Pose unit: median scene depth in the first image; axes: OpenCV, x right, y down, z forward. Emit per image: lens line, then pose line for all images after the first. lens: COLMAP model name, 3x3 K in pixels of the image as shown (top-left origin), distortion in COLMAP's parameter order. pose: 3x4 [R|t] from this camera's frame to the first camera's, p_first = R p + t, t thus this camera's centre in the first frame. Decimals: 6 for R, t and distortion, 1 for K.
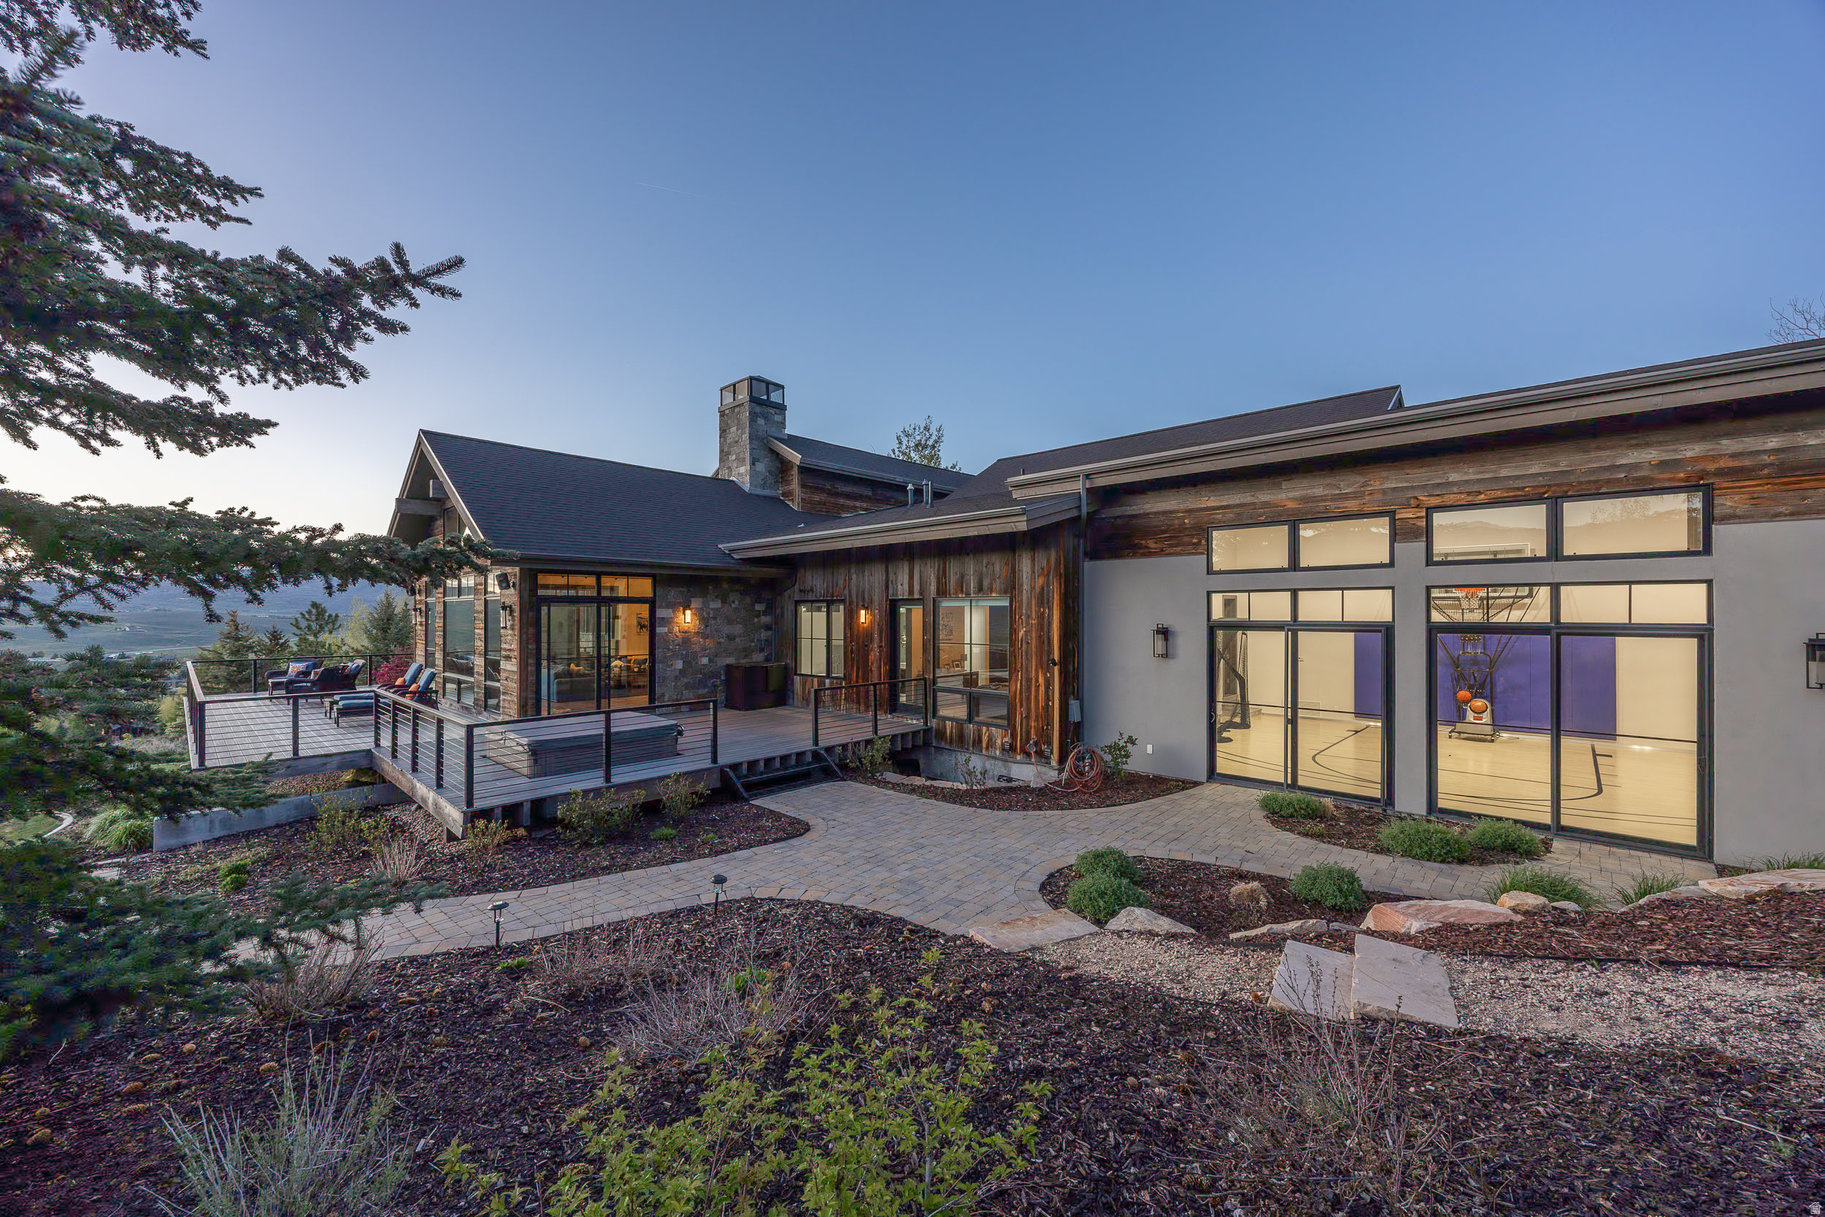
lens RADIAL K [[689.7, 0, 897.0], [0, 689.7, 616.1], [0, 0, 1]] dist [0.000049, -0.001130]
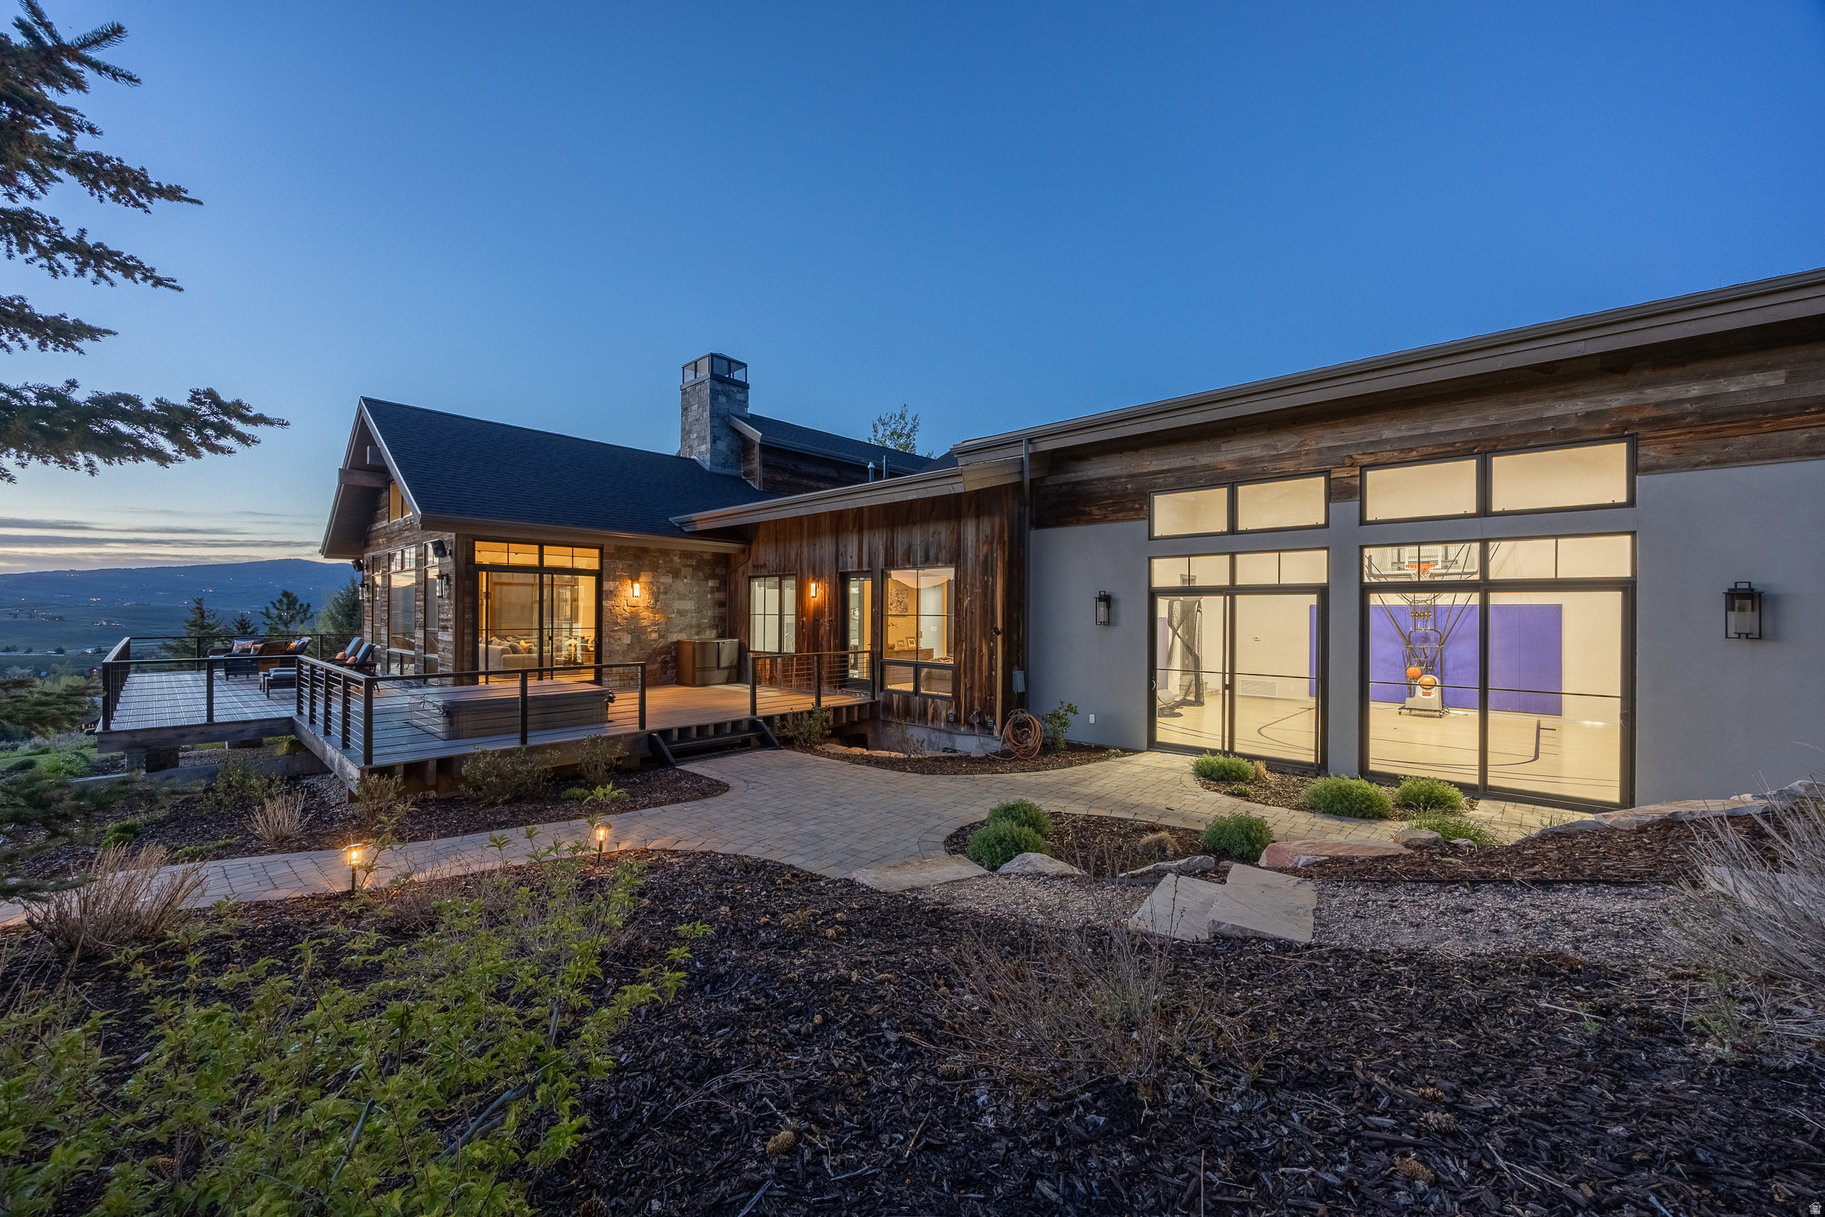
lens RADIAL K [[689.7, 0, 894.3], [0, 689.7, 613.3], [0, 0, 1]] dist [0.000049, -0.001130]
pose [[0.999859, 0.005299, 0.015906, 0.084495], [-0.005296, 0.999986, -0.000249, 0.055415], [-0.015907, 0.000165, 0.999873, 0.024161]]
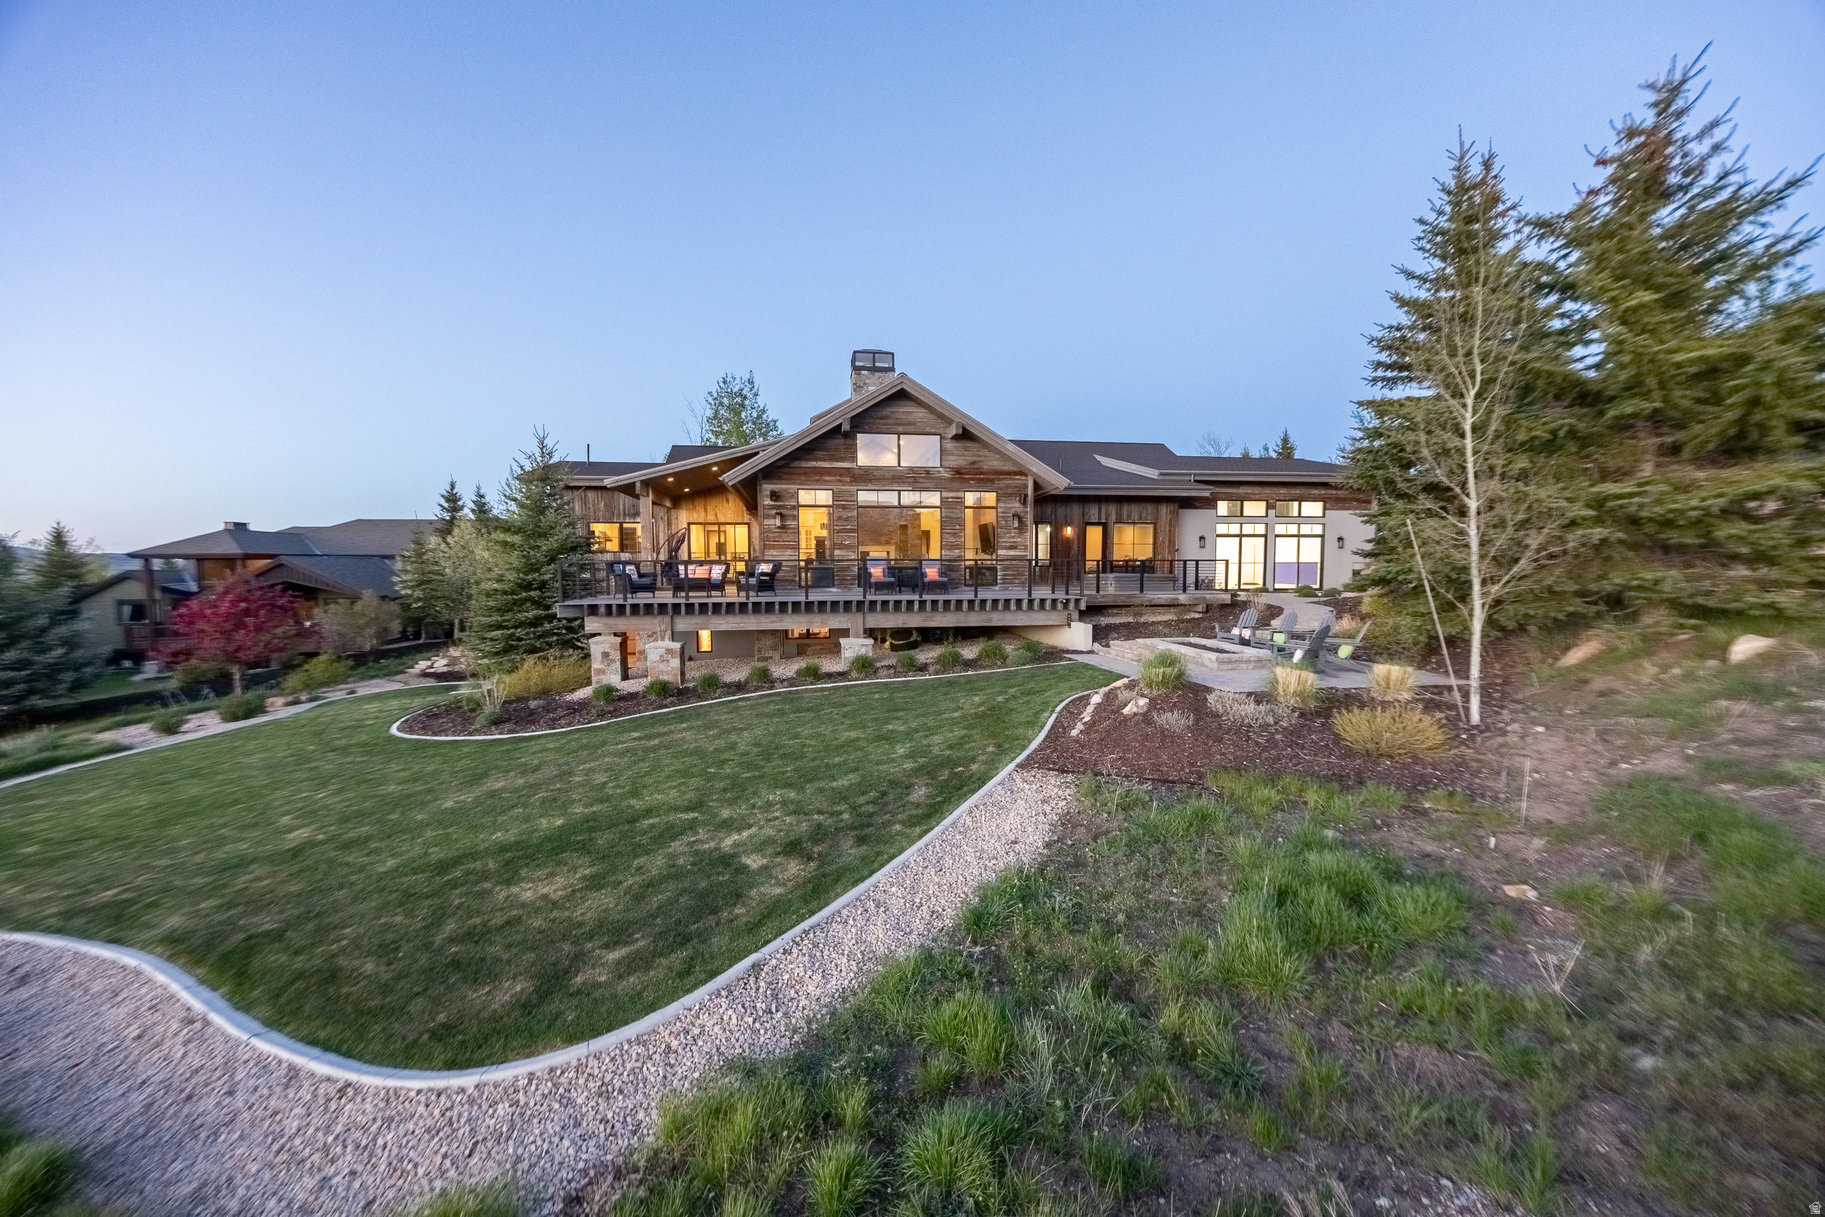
lens RADIAL K [[689.7, 0, 907.9], [0, 689.7, 610.3], [0, 0, 1]] dist [0.000049, -0.001130]
pose [[0.601538, -0.054516, 0.796982, -2.953952], [0.009018, 0.998069, 0.061464, 0.154965], [-0.798793, -0.029786, 0.600868, 0.373153]]
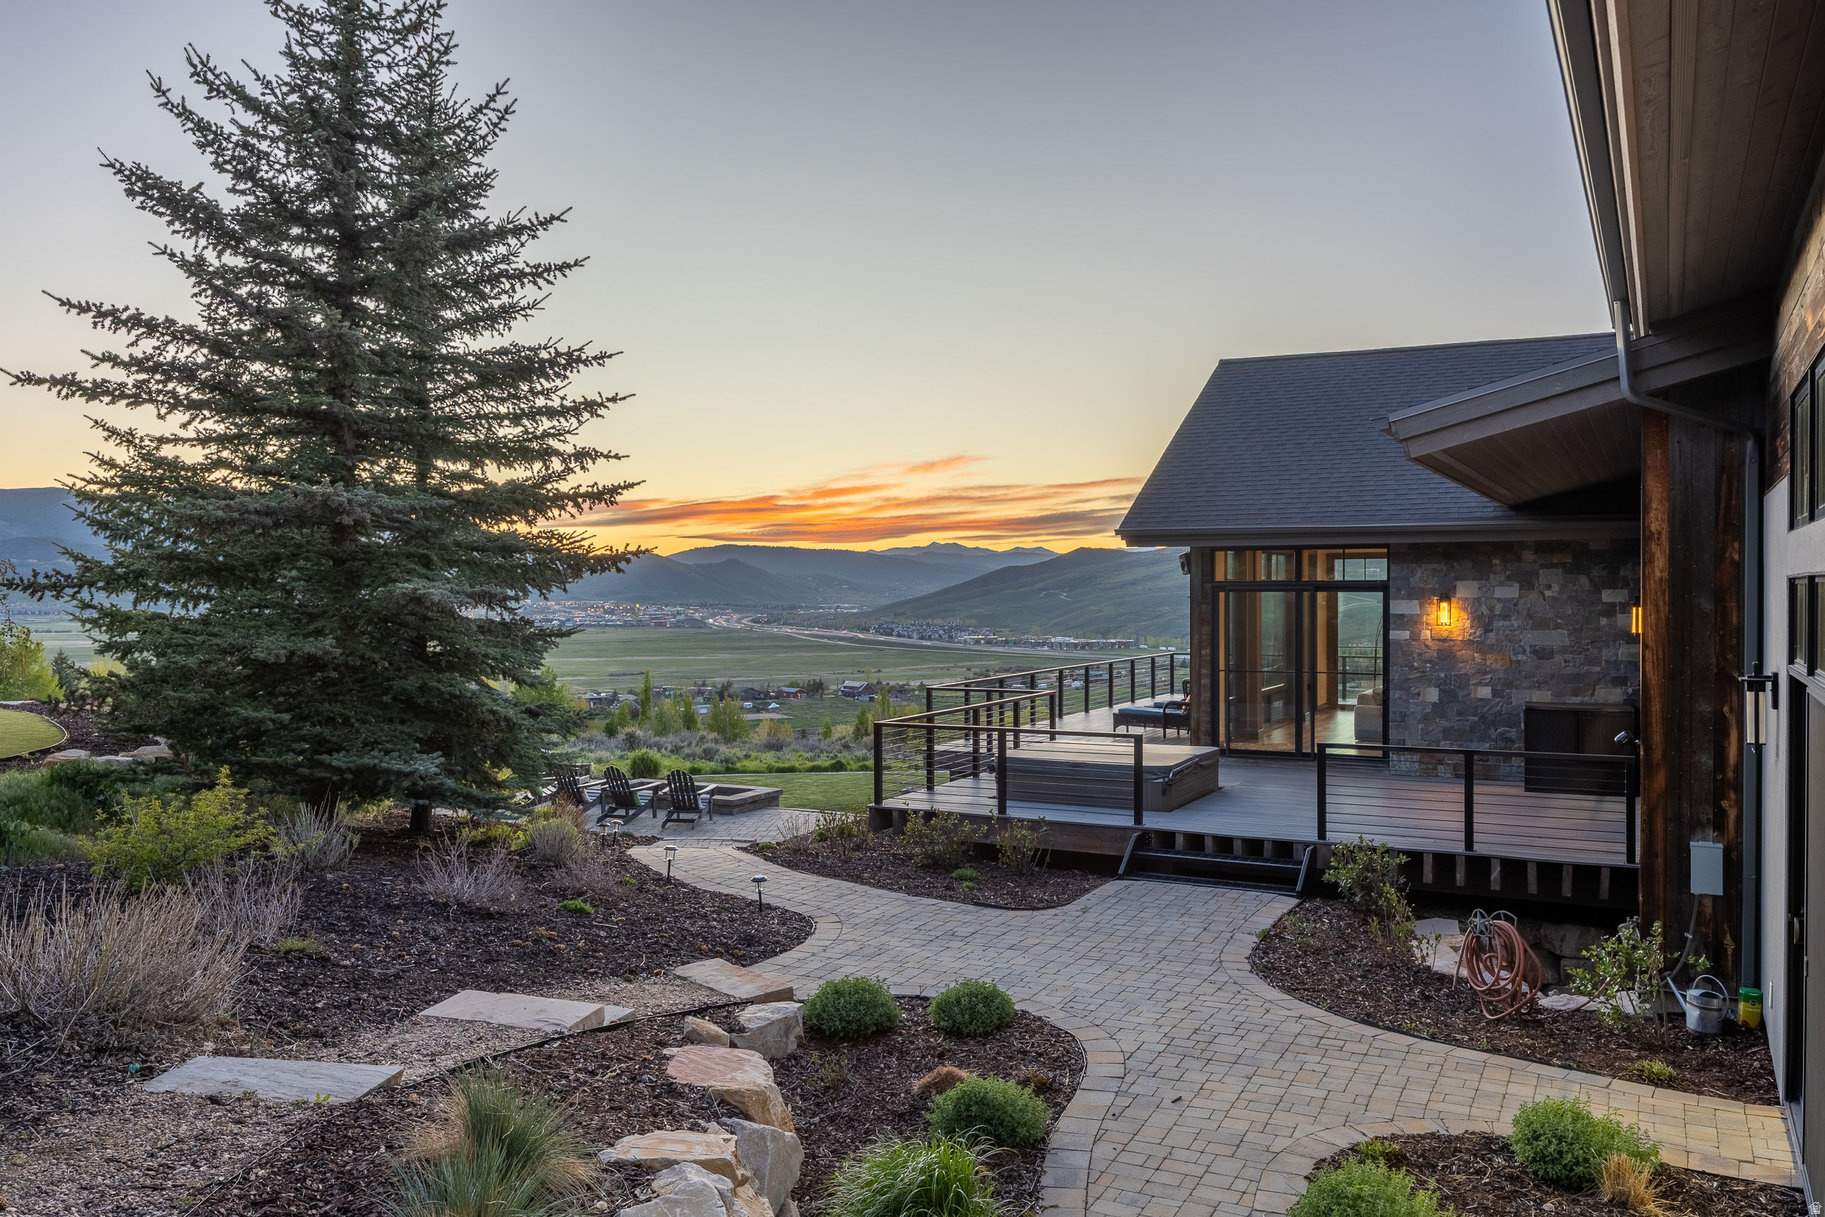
lens RADIAL K [[1375.9, 0, 913.1], [0, 1375.9, 603.1], [0, 0, 1]] dist [-0.003137, -0.000025]
pose [[0.290920, 0.010583, -0.956689, 1.177755], [-0.000066, 0.999939, 0.011042, -0.036390], [0.956747, -0.003149, 0.290903, 0.412948]]
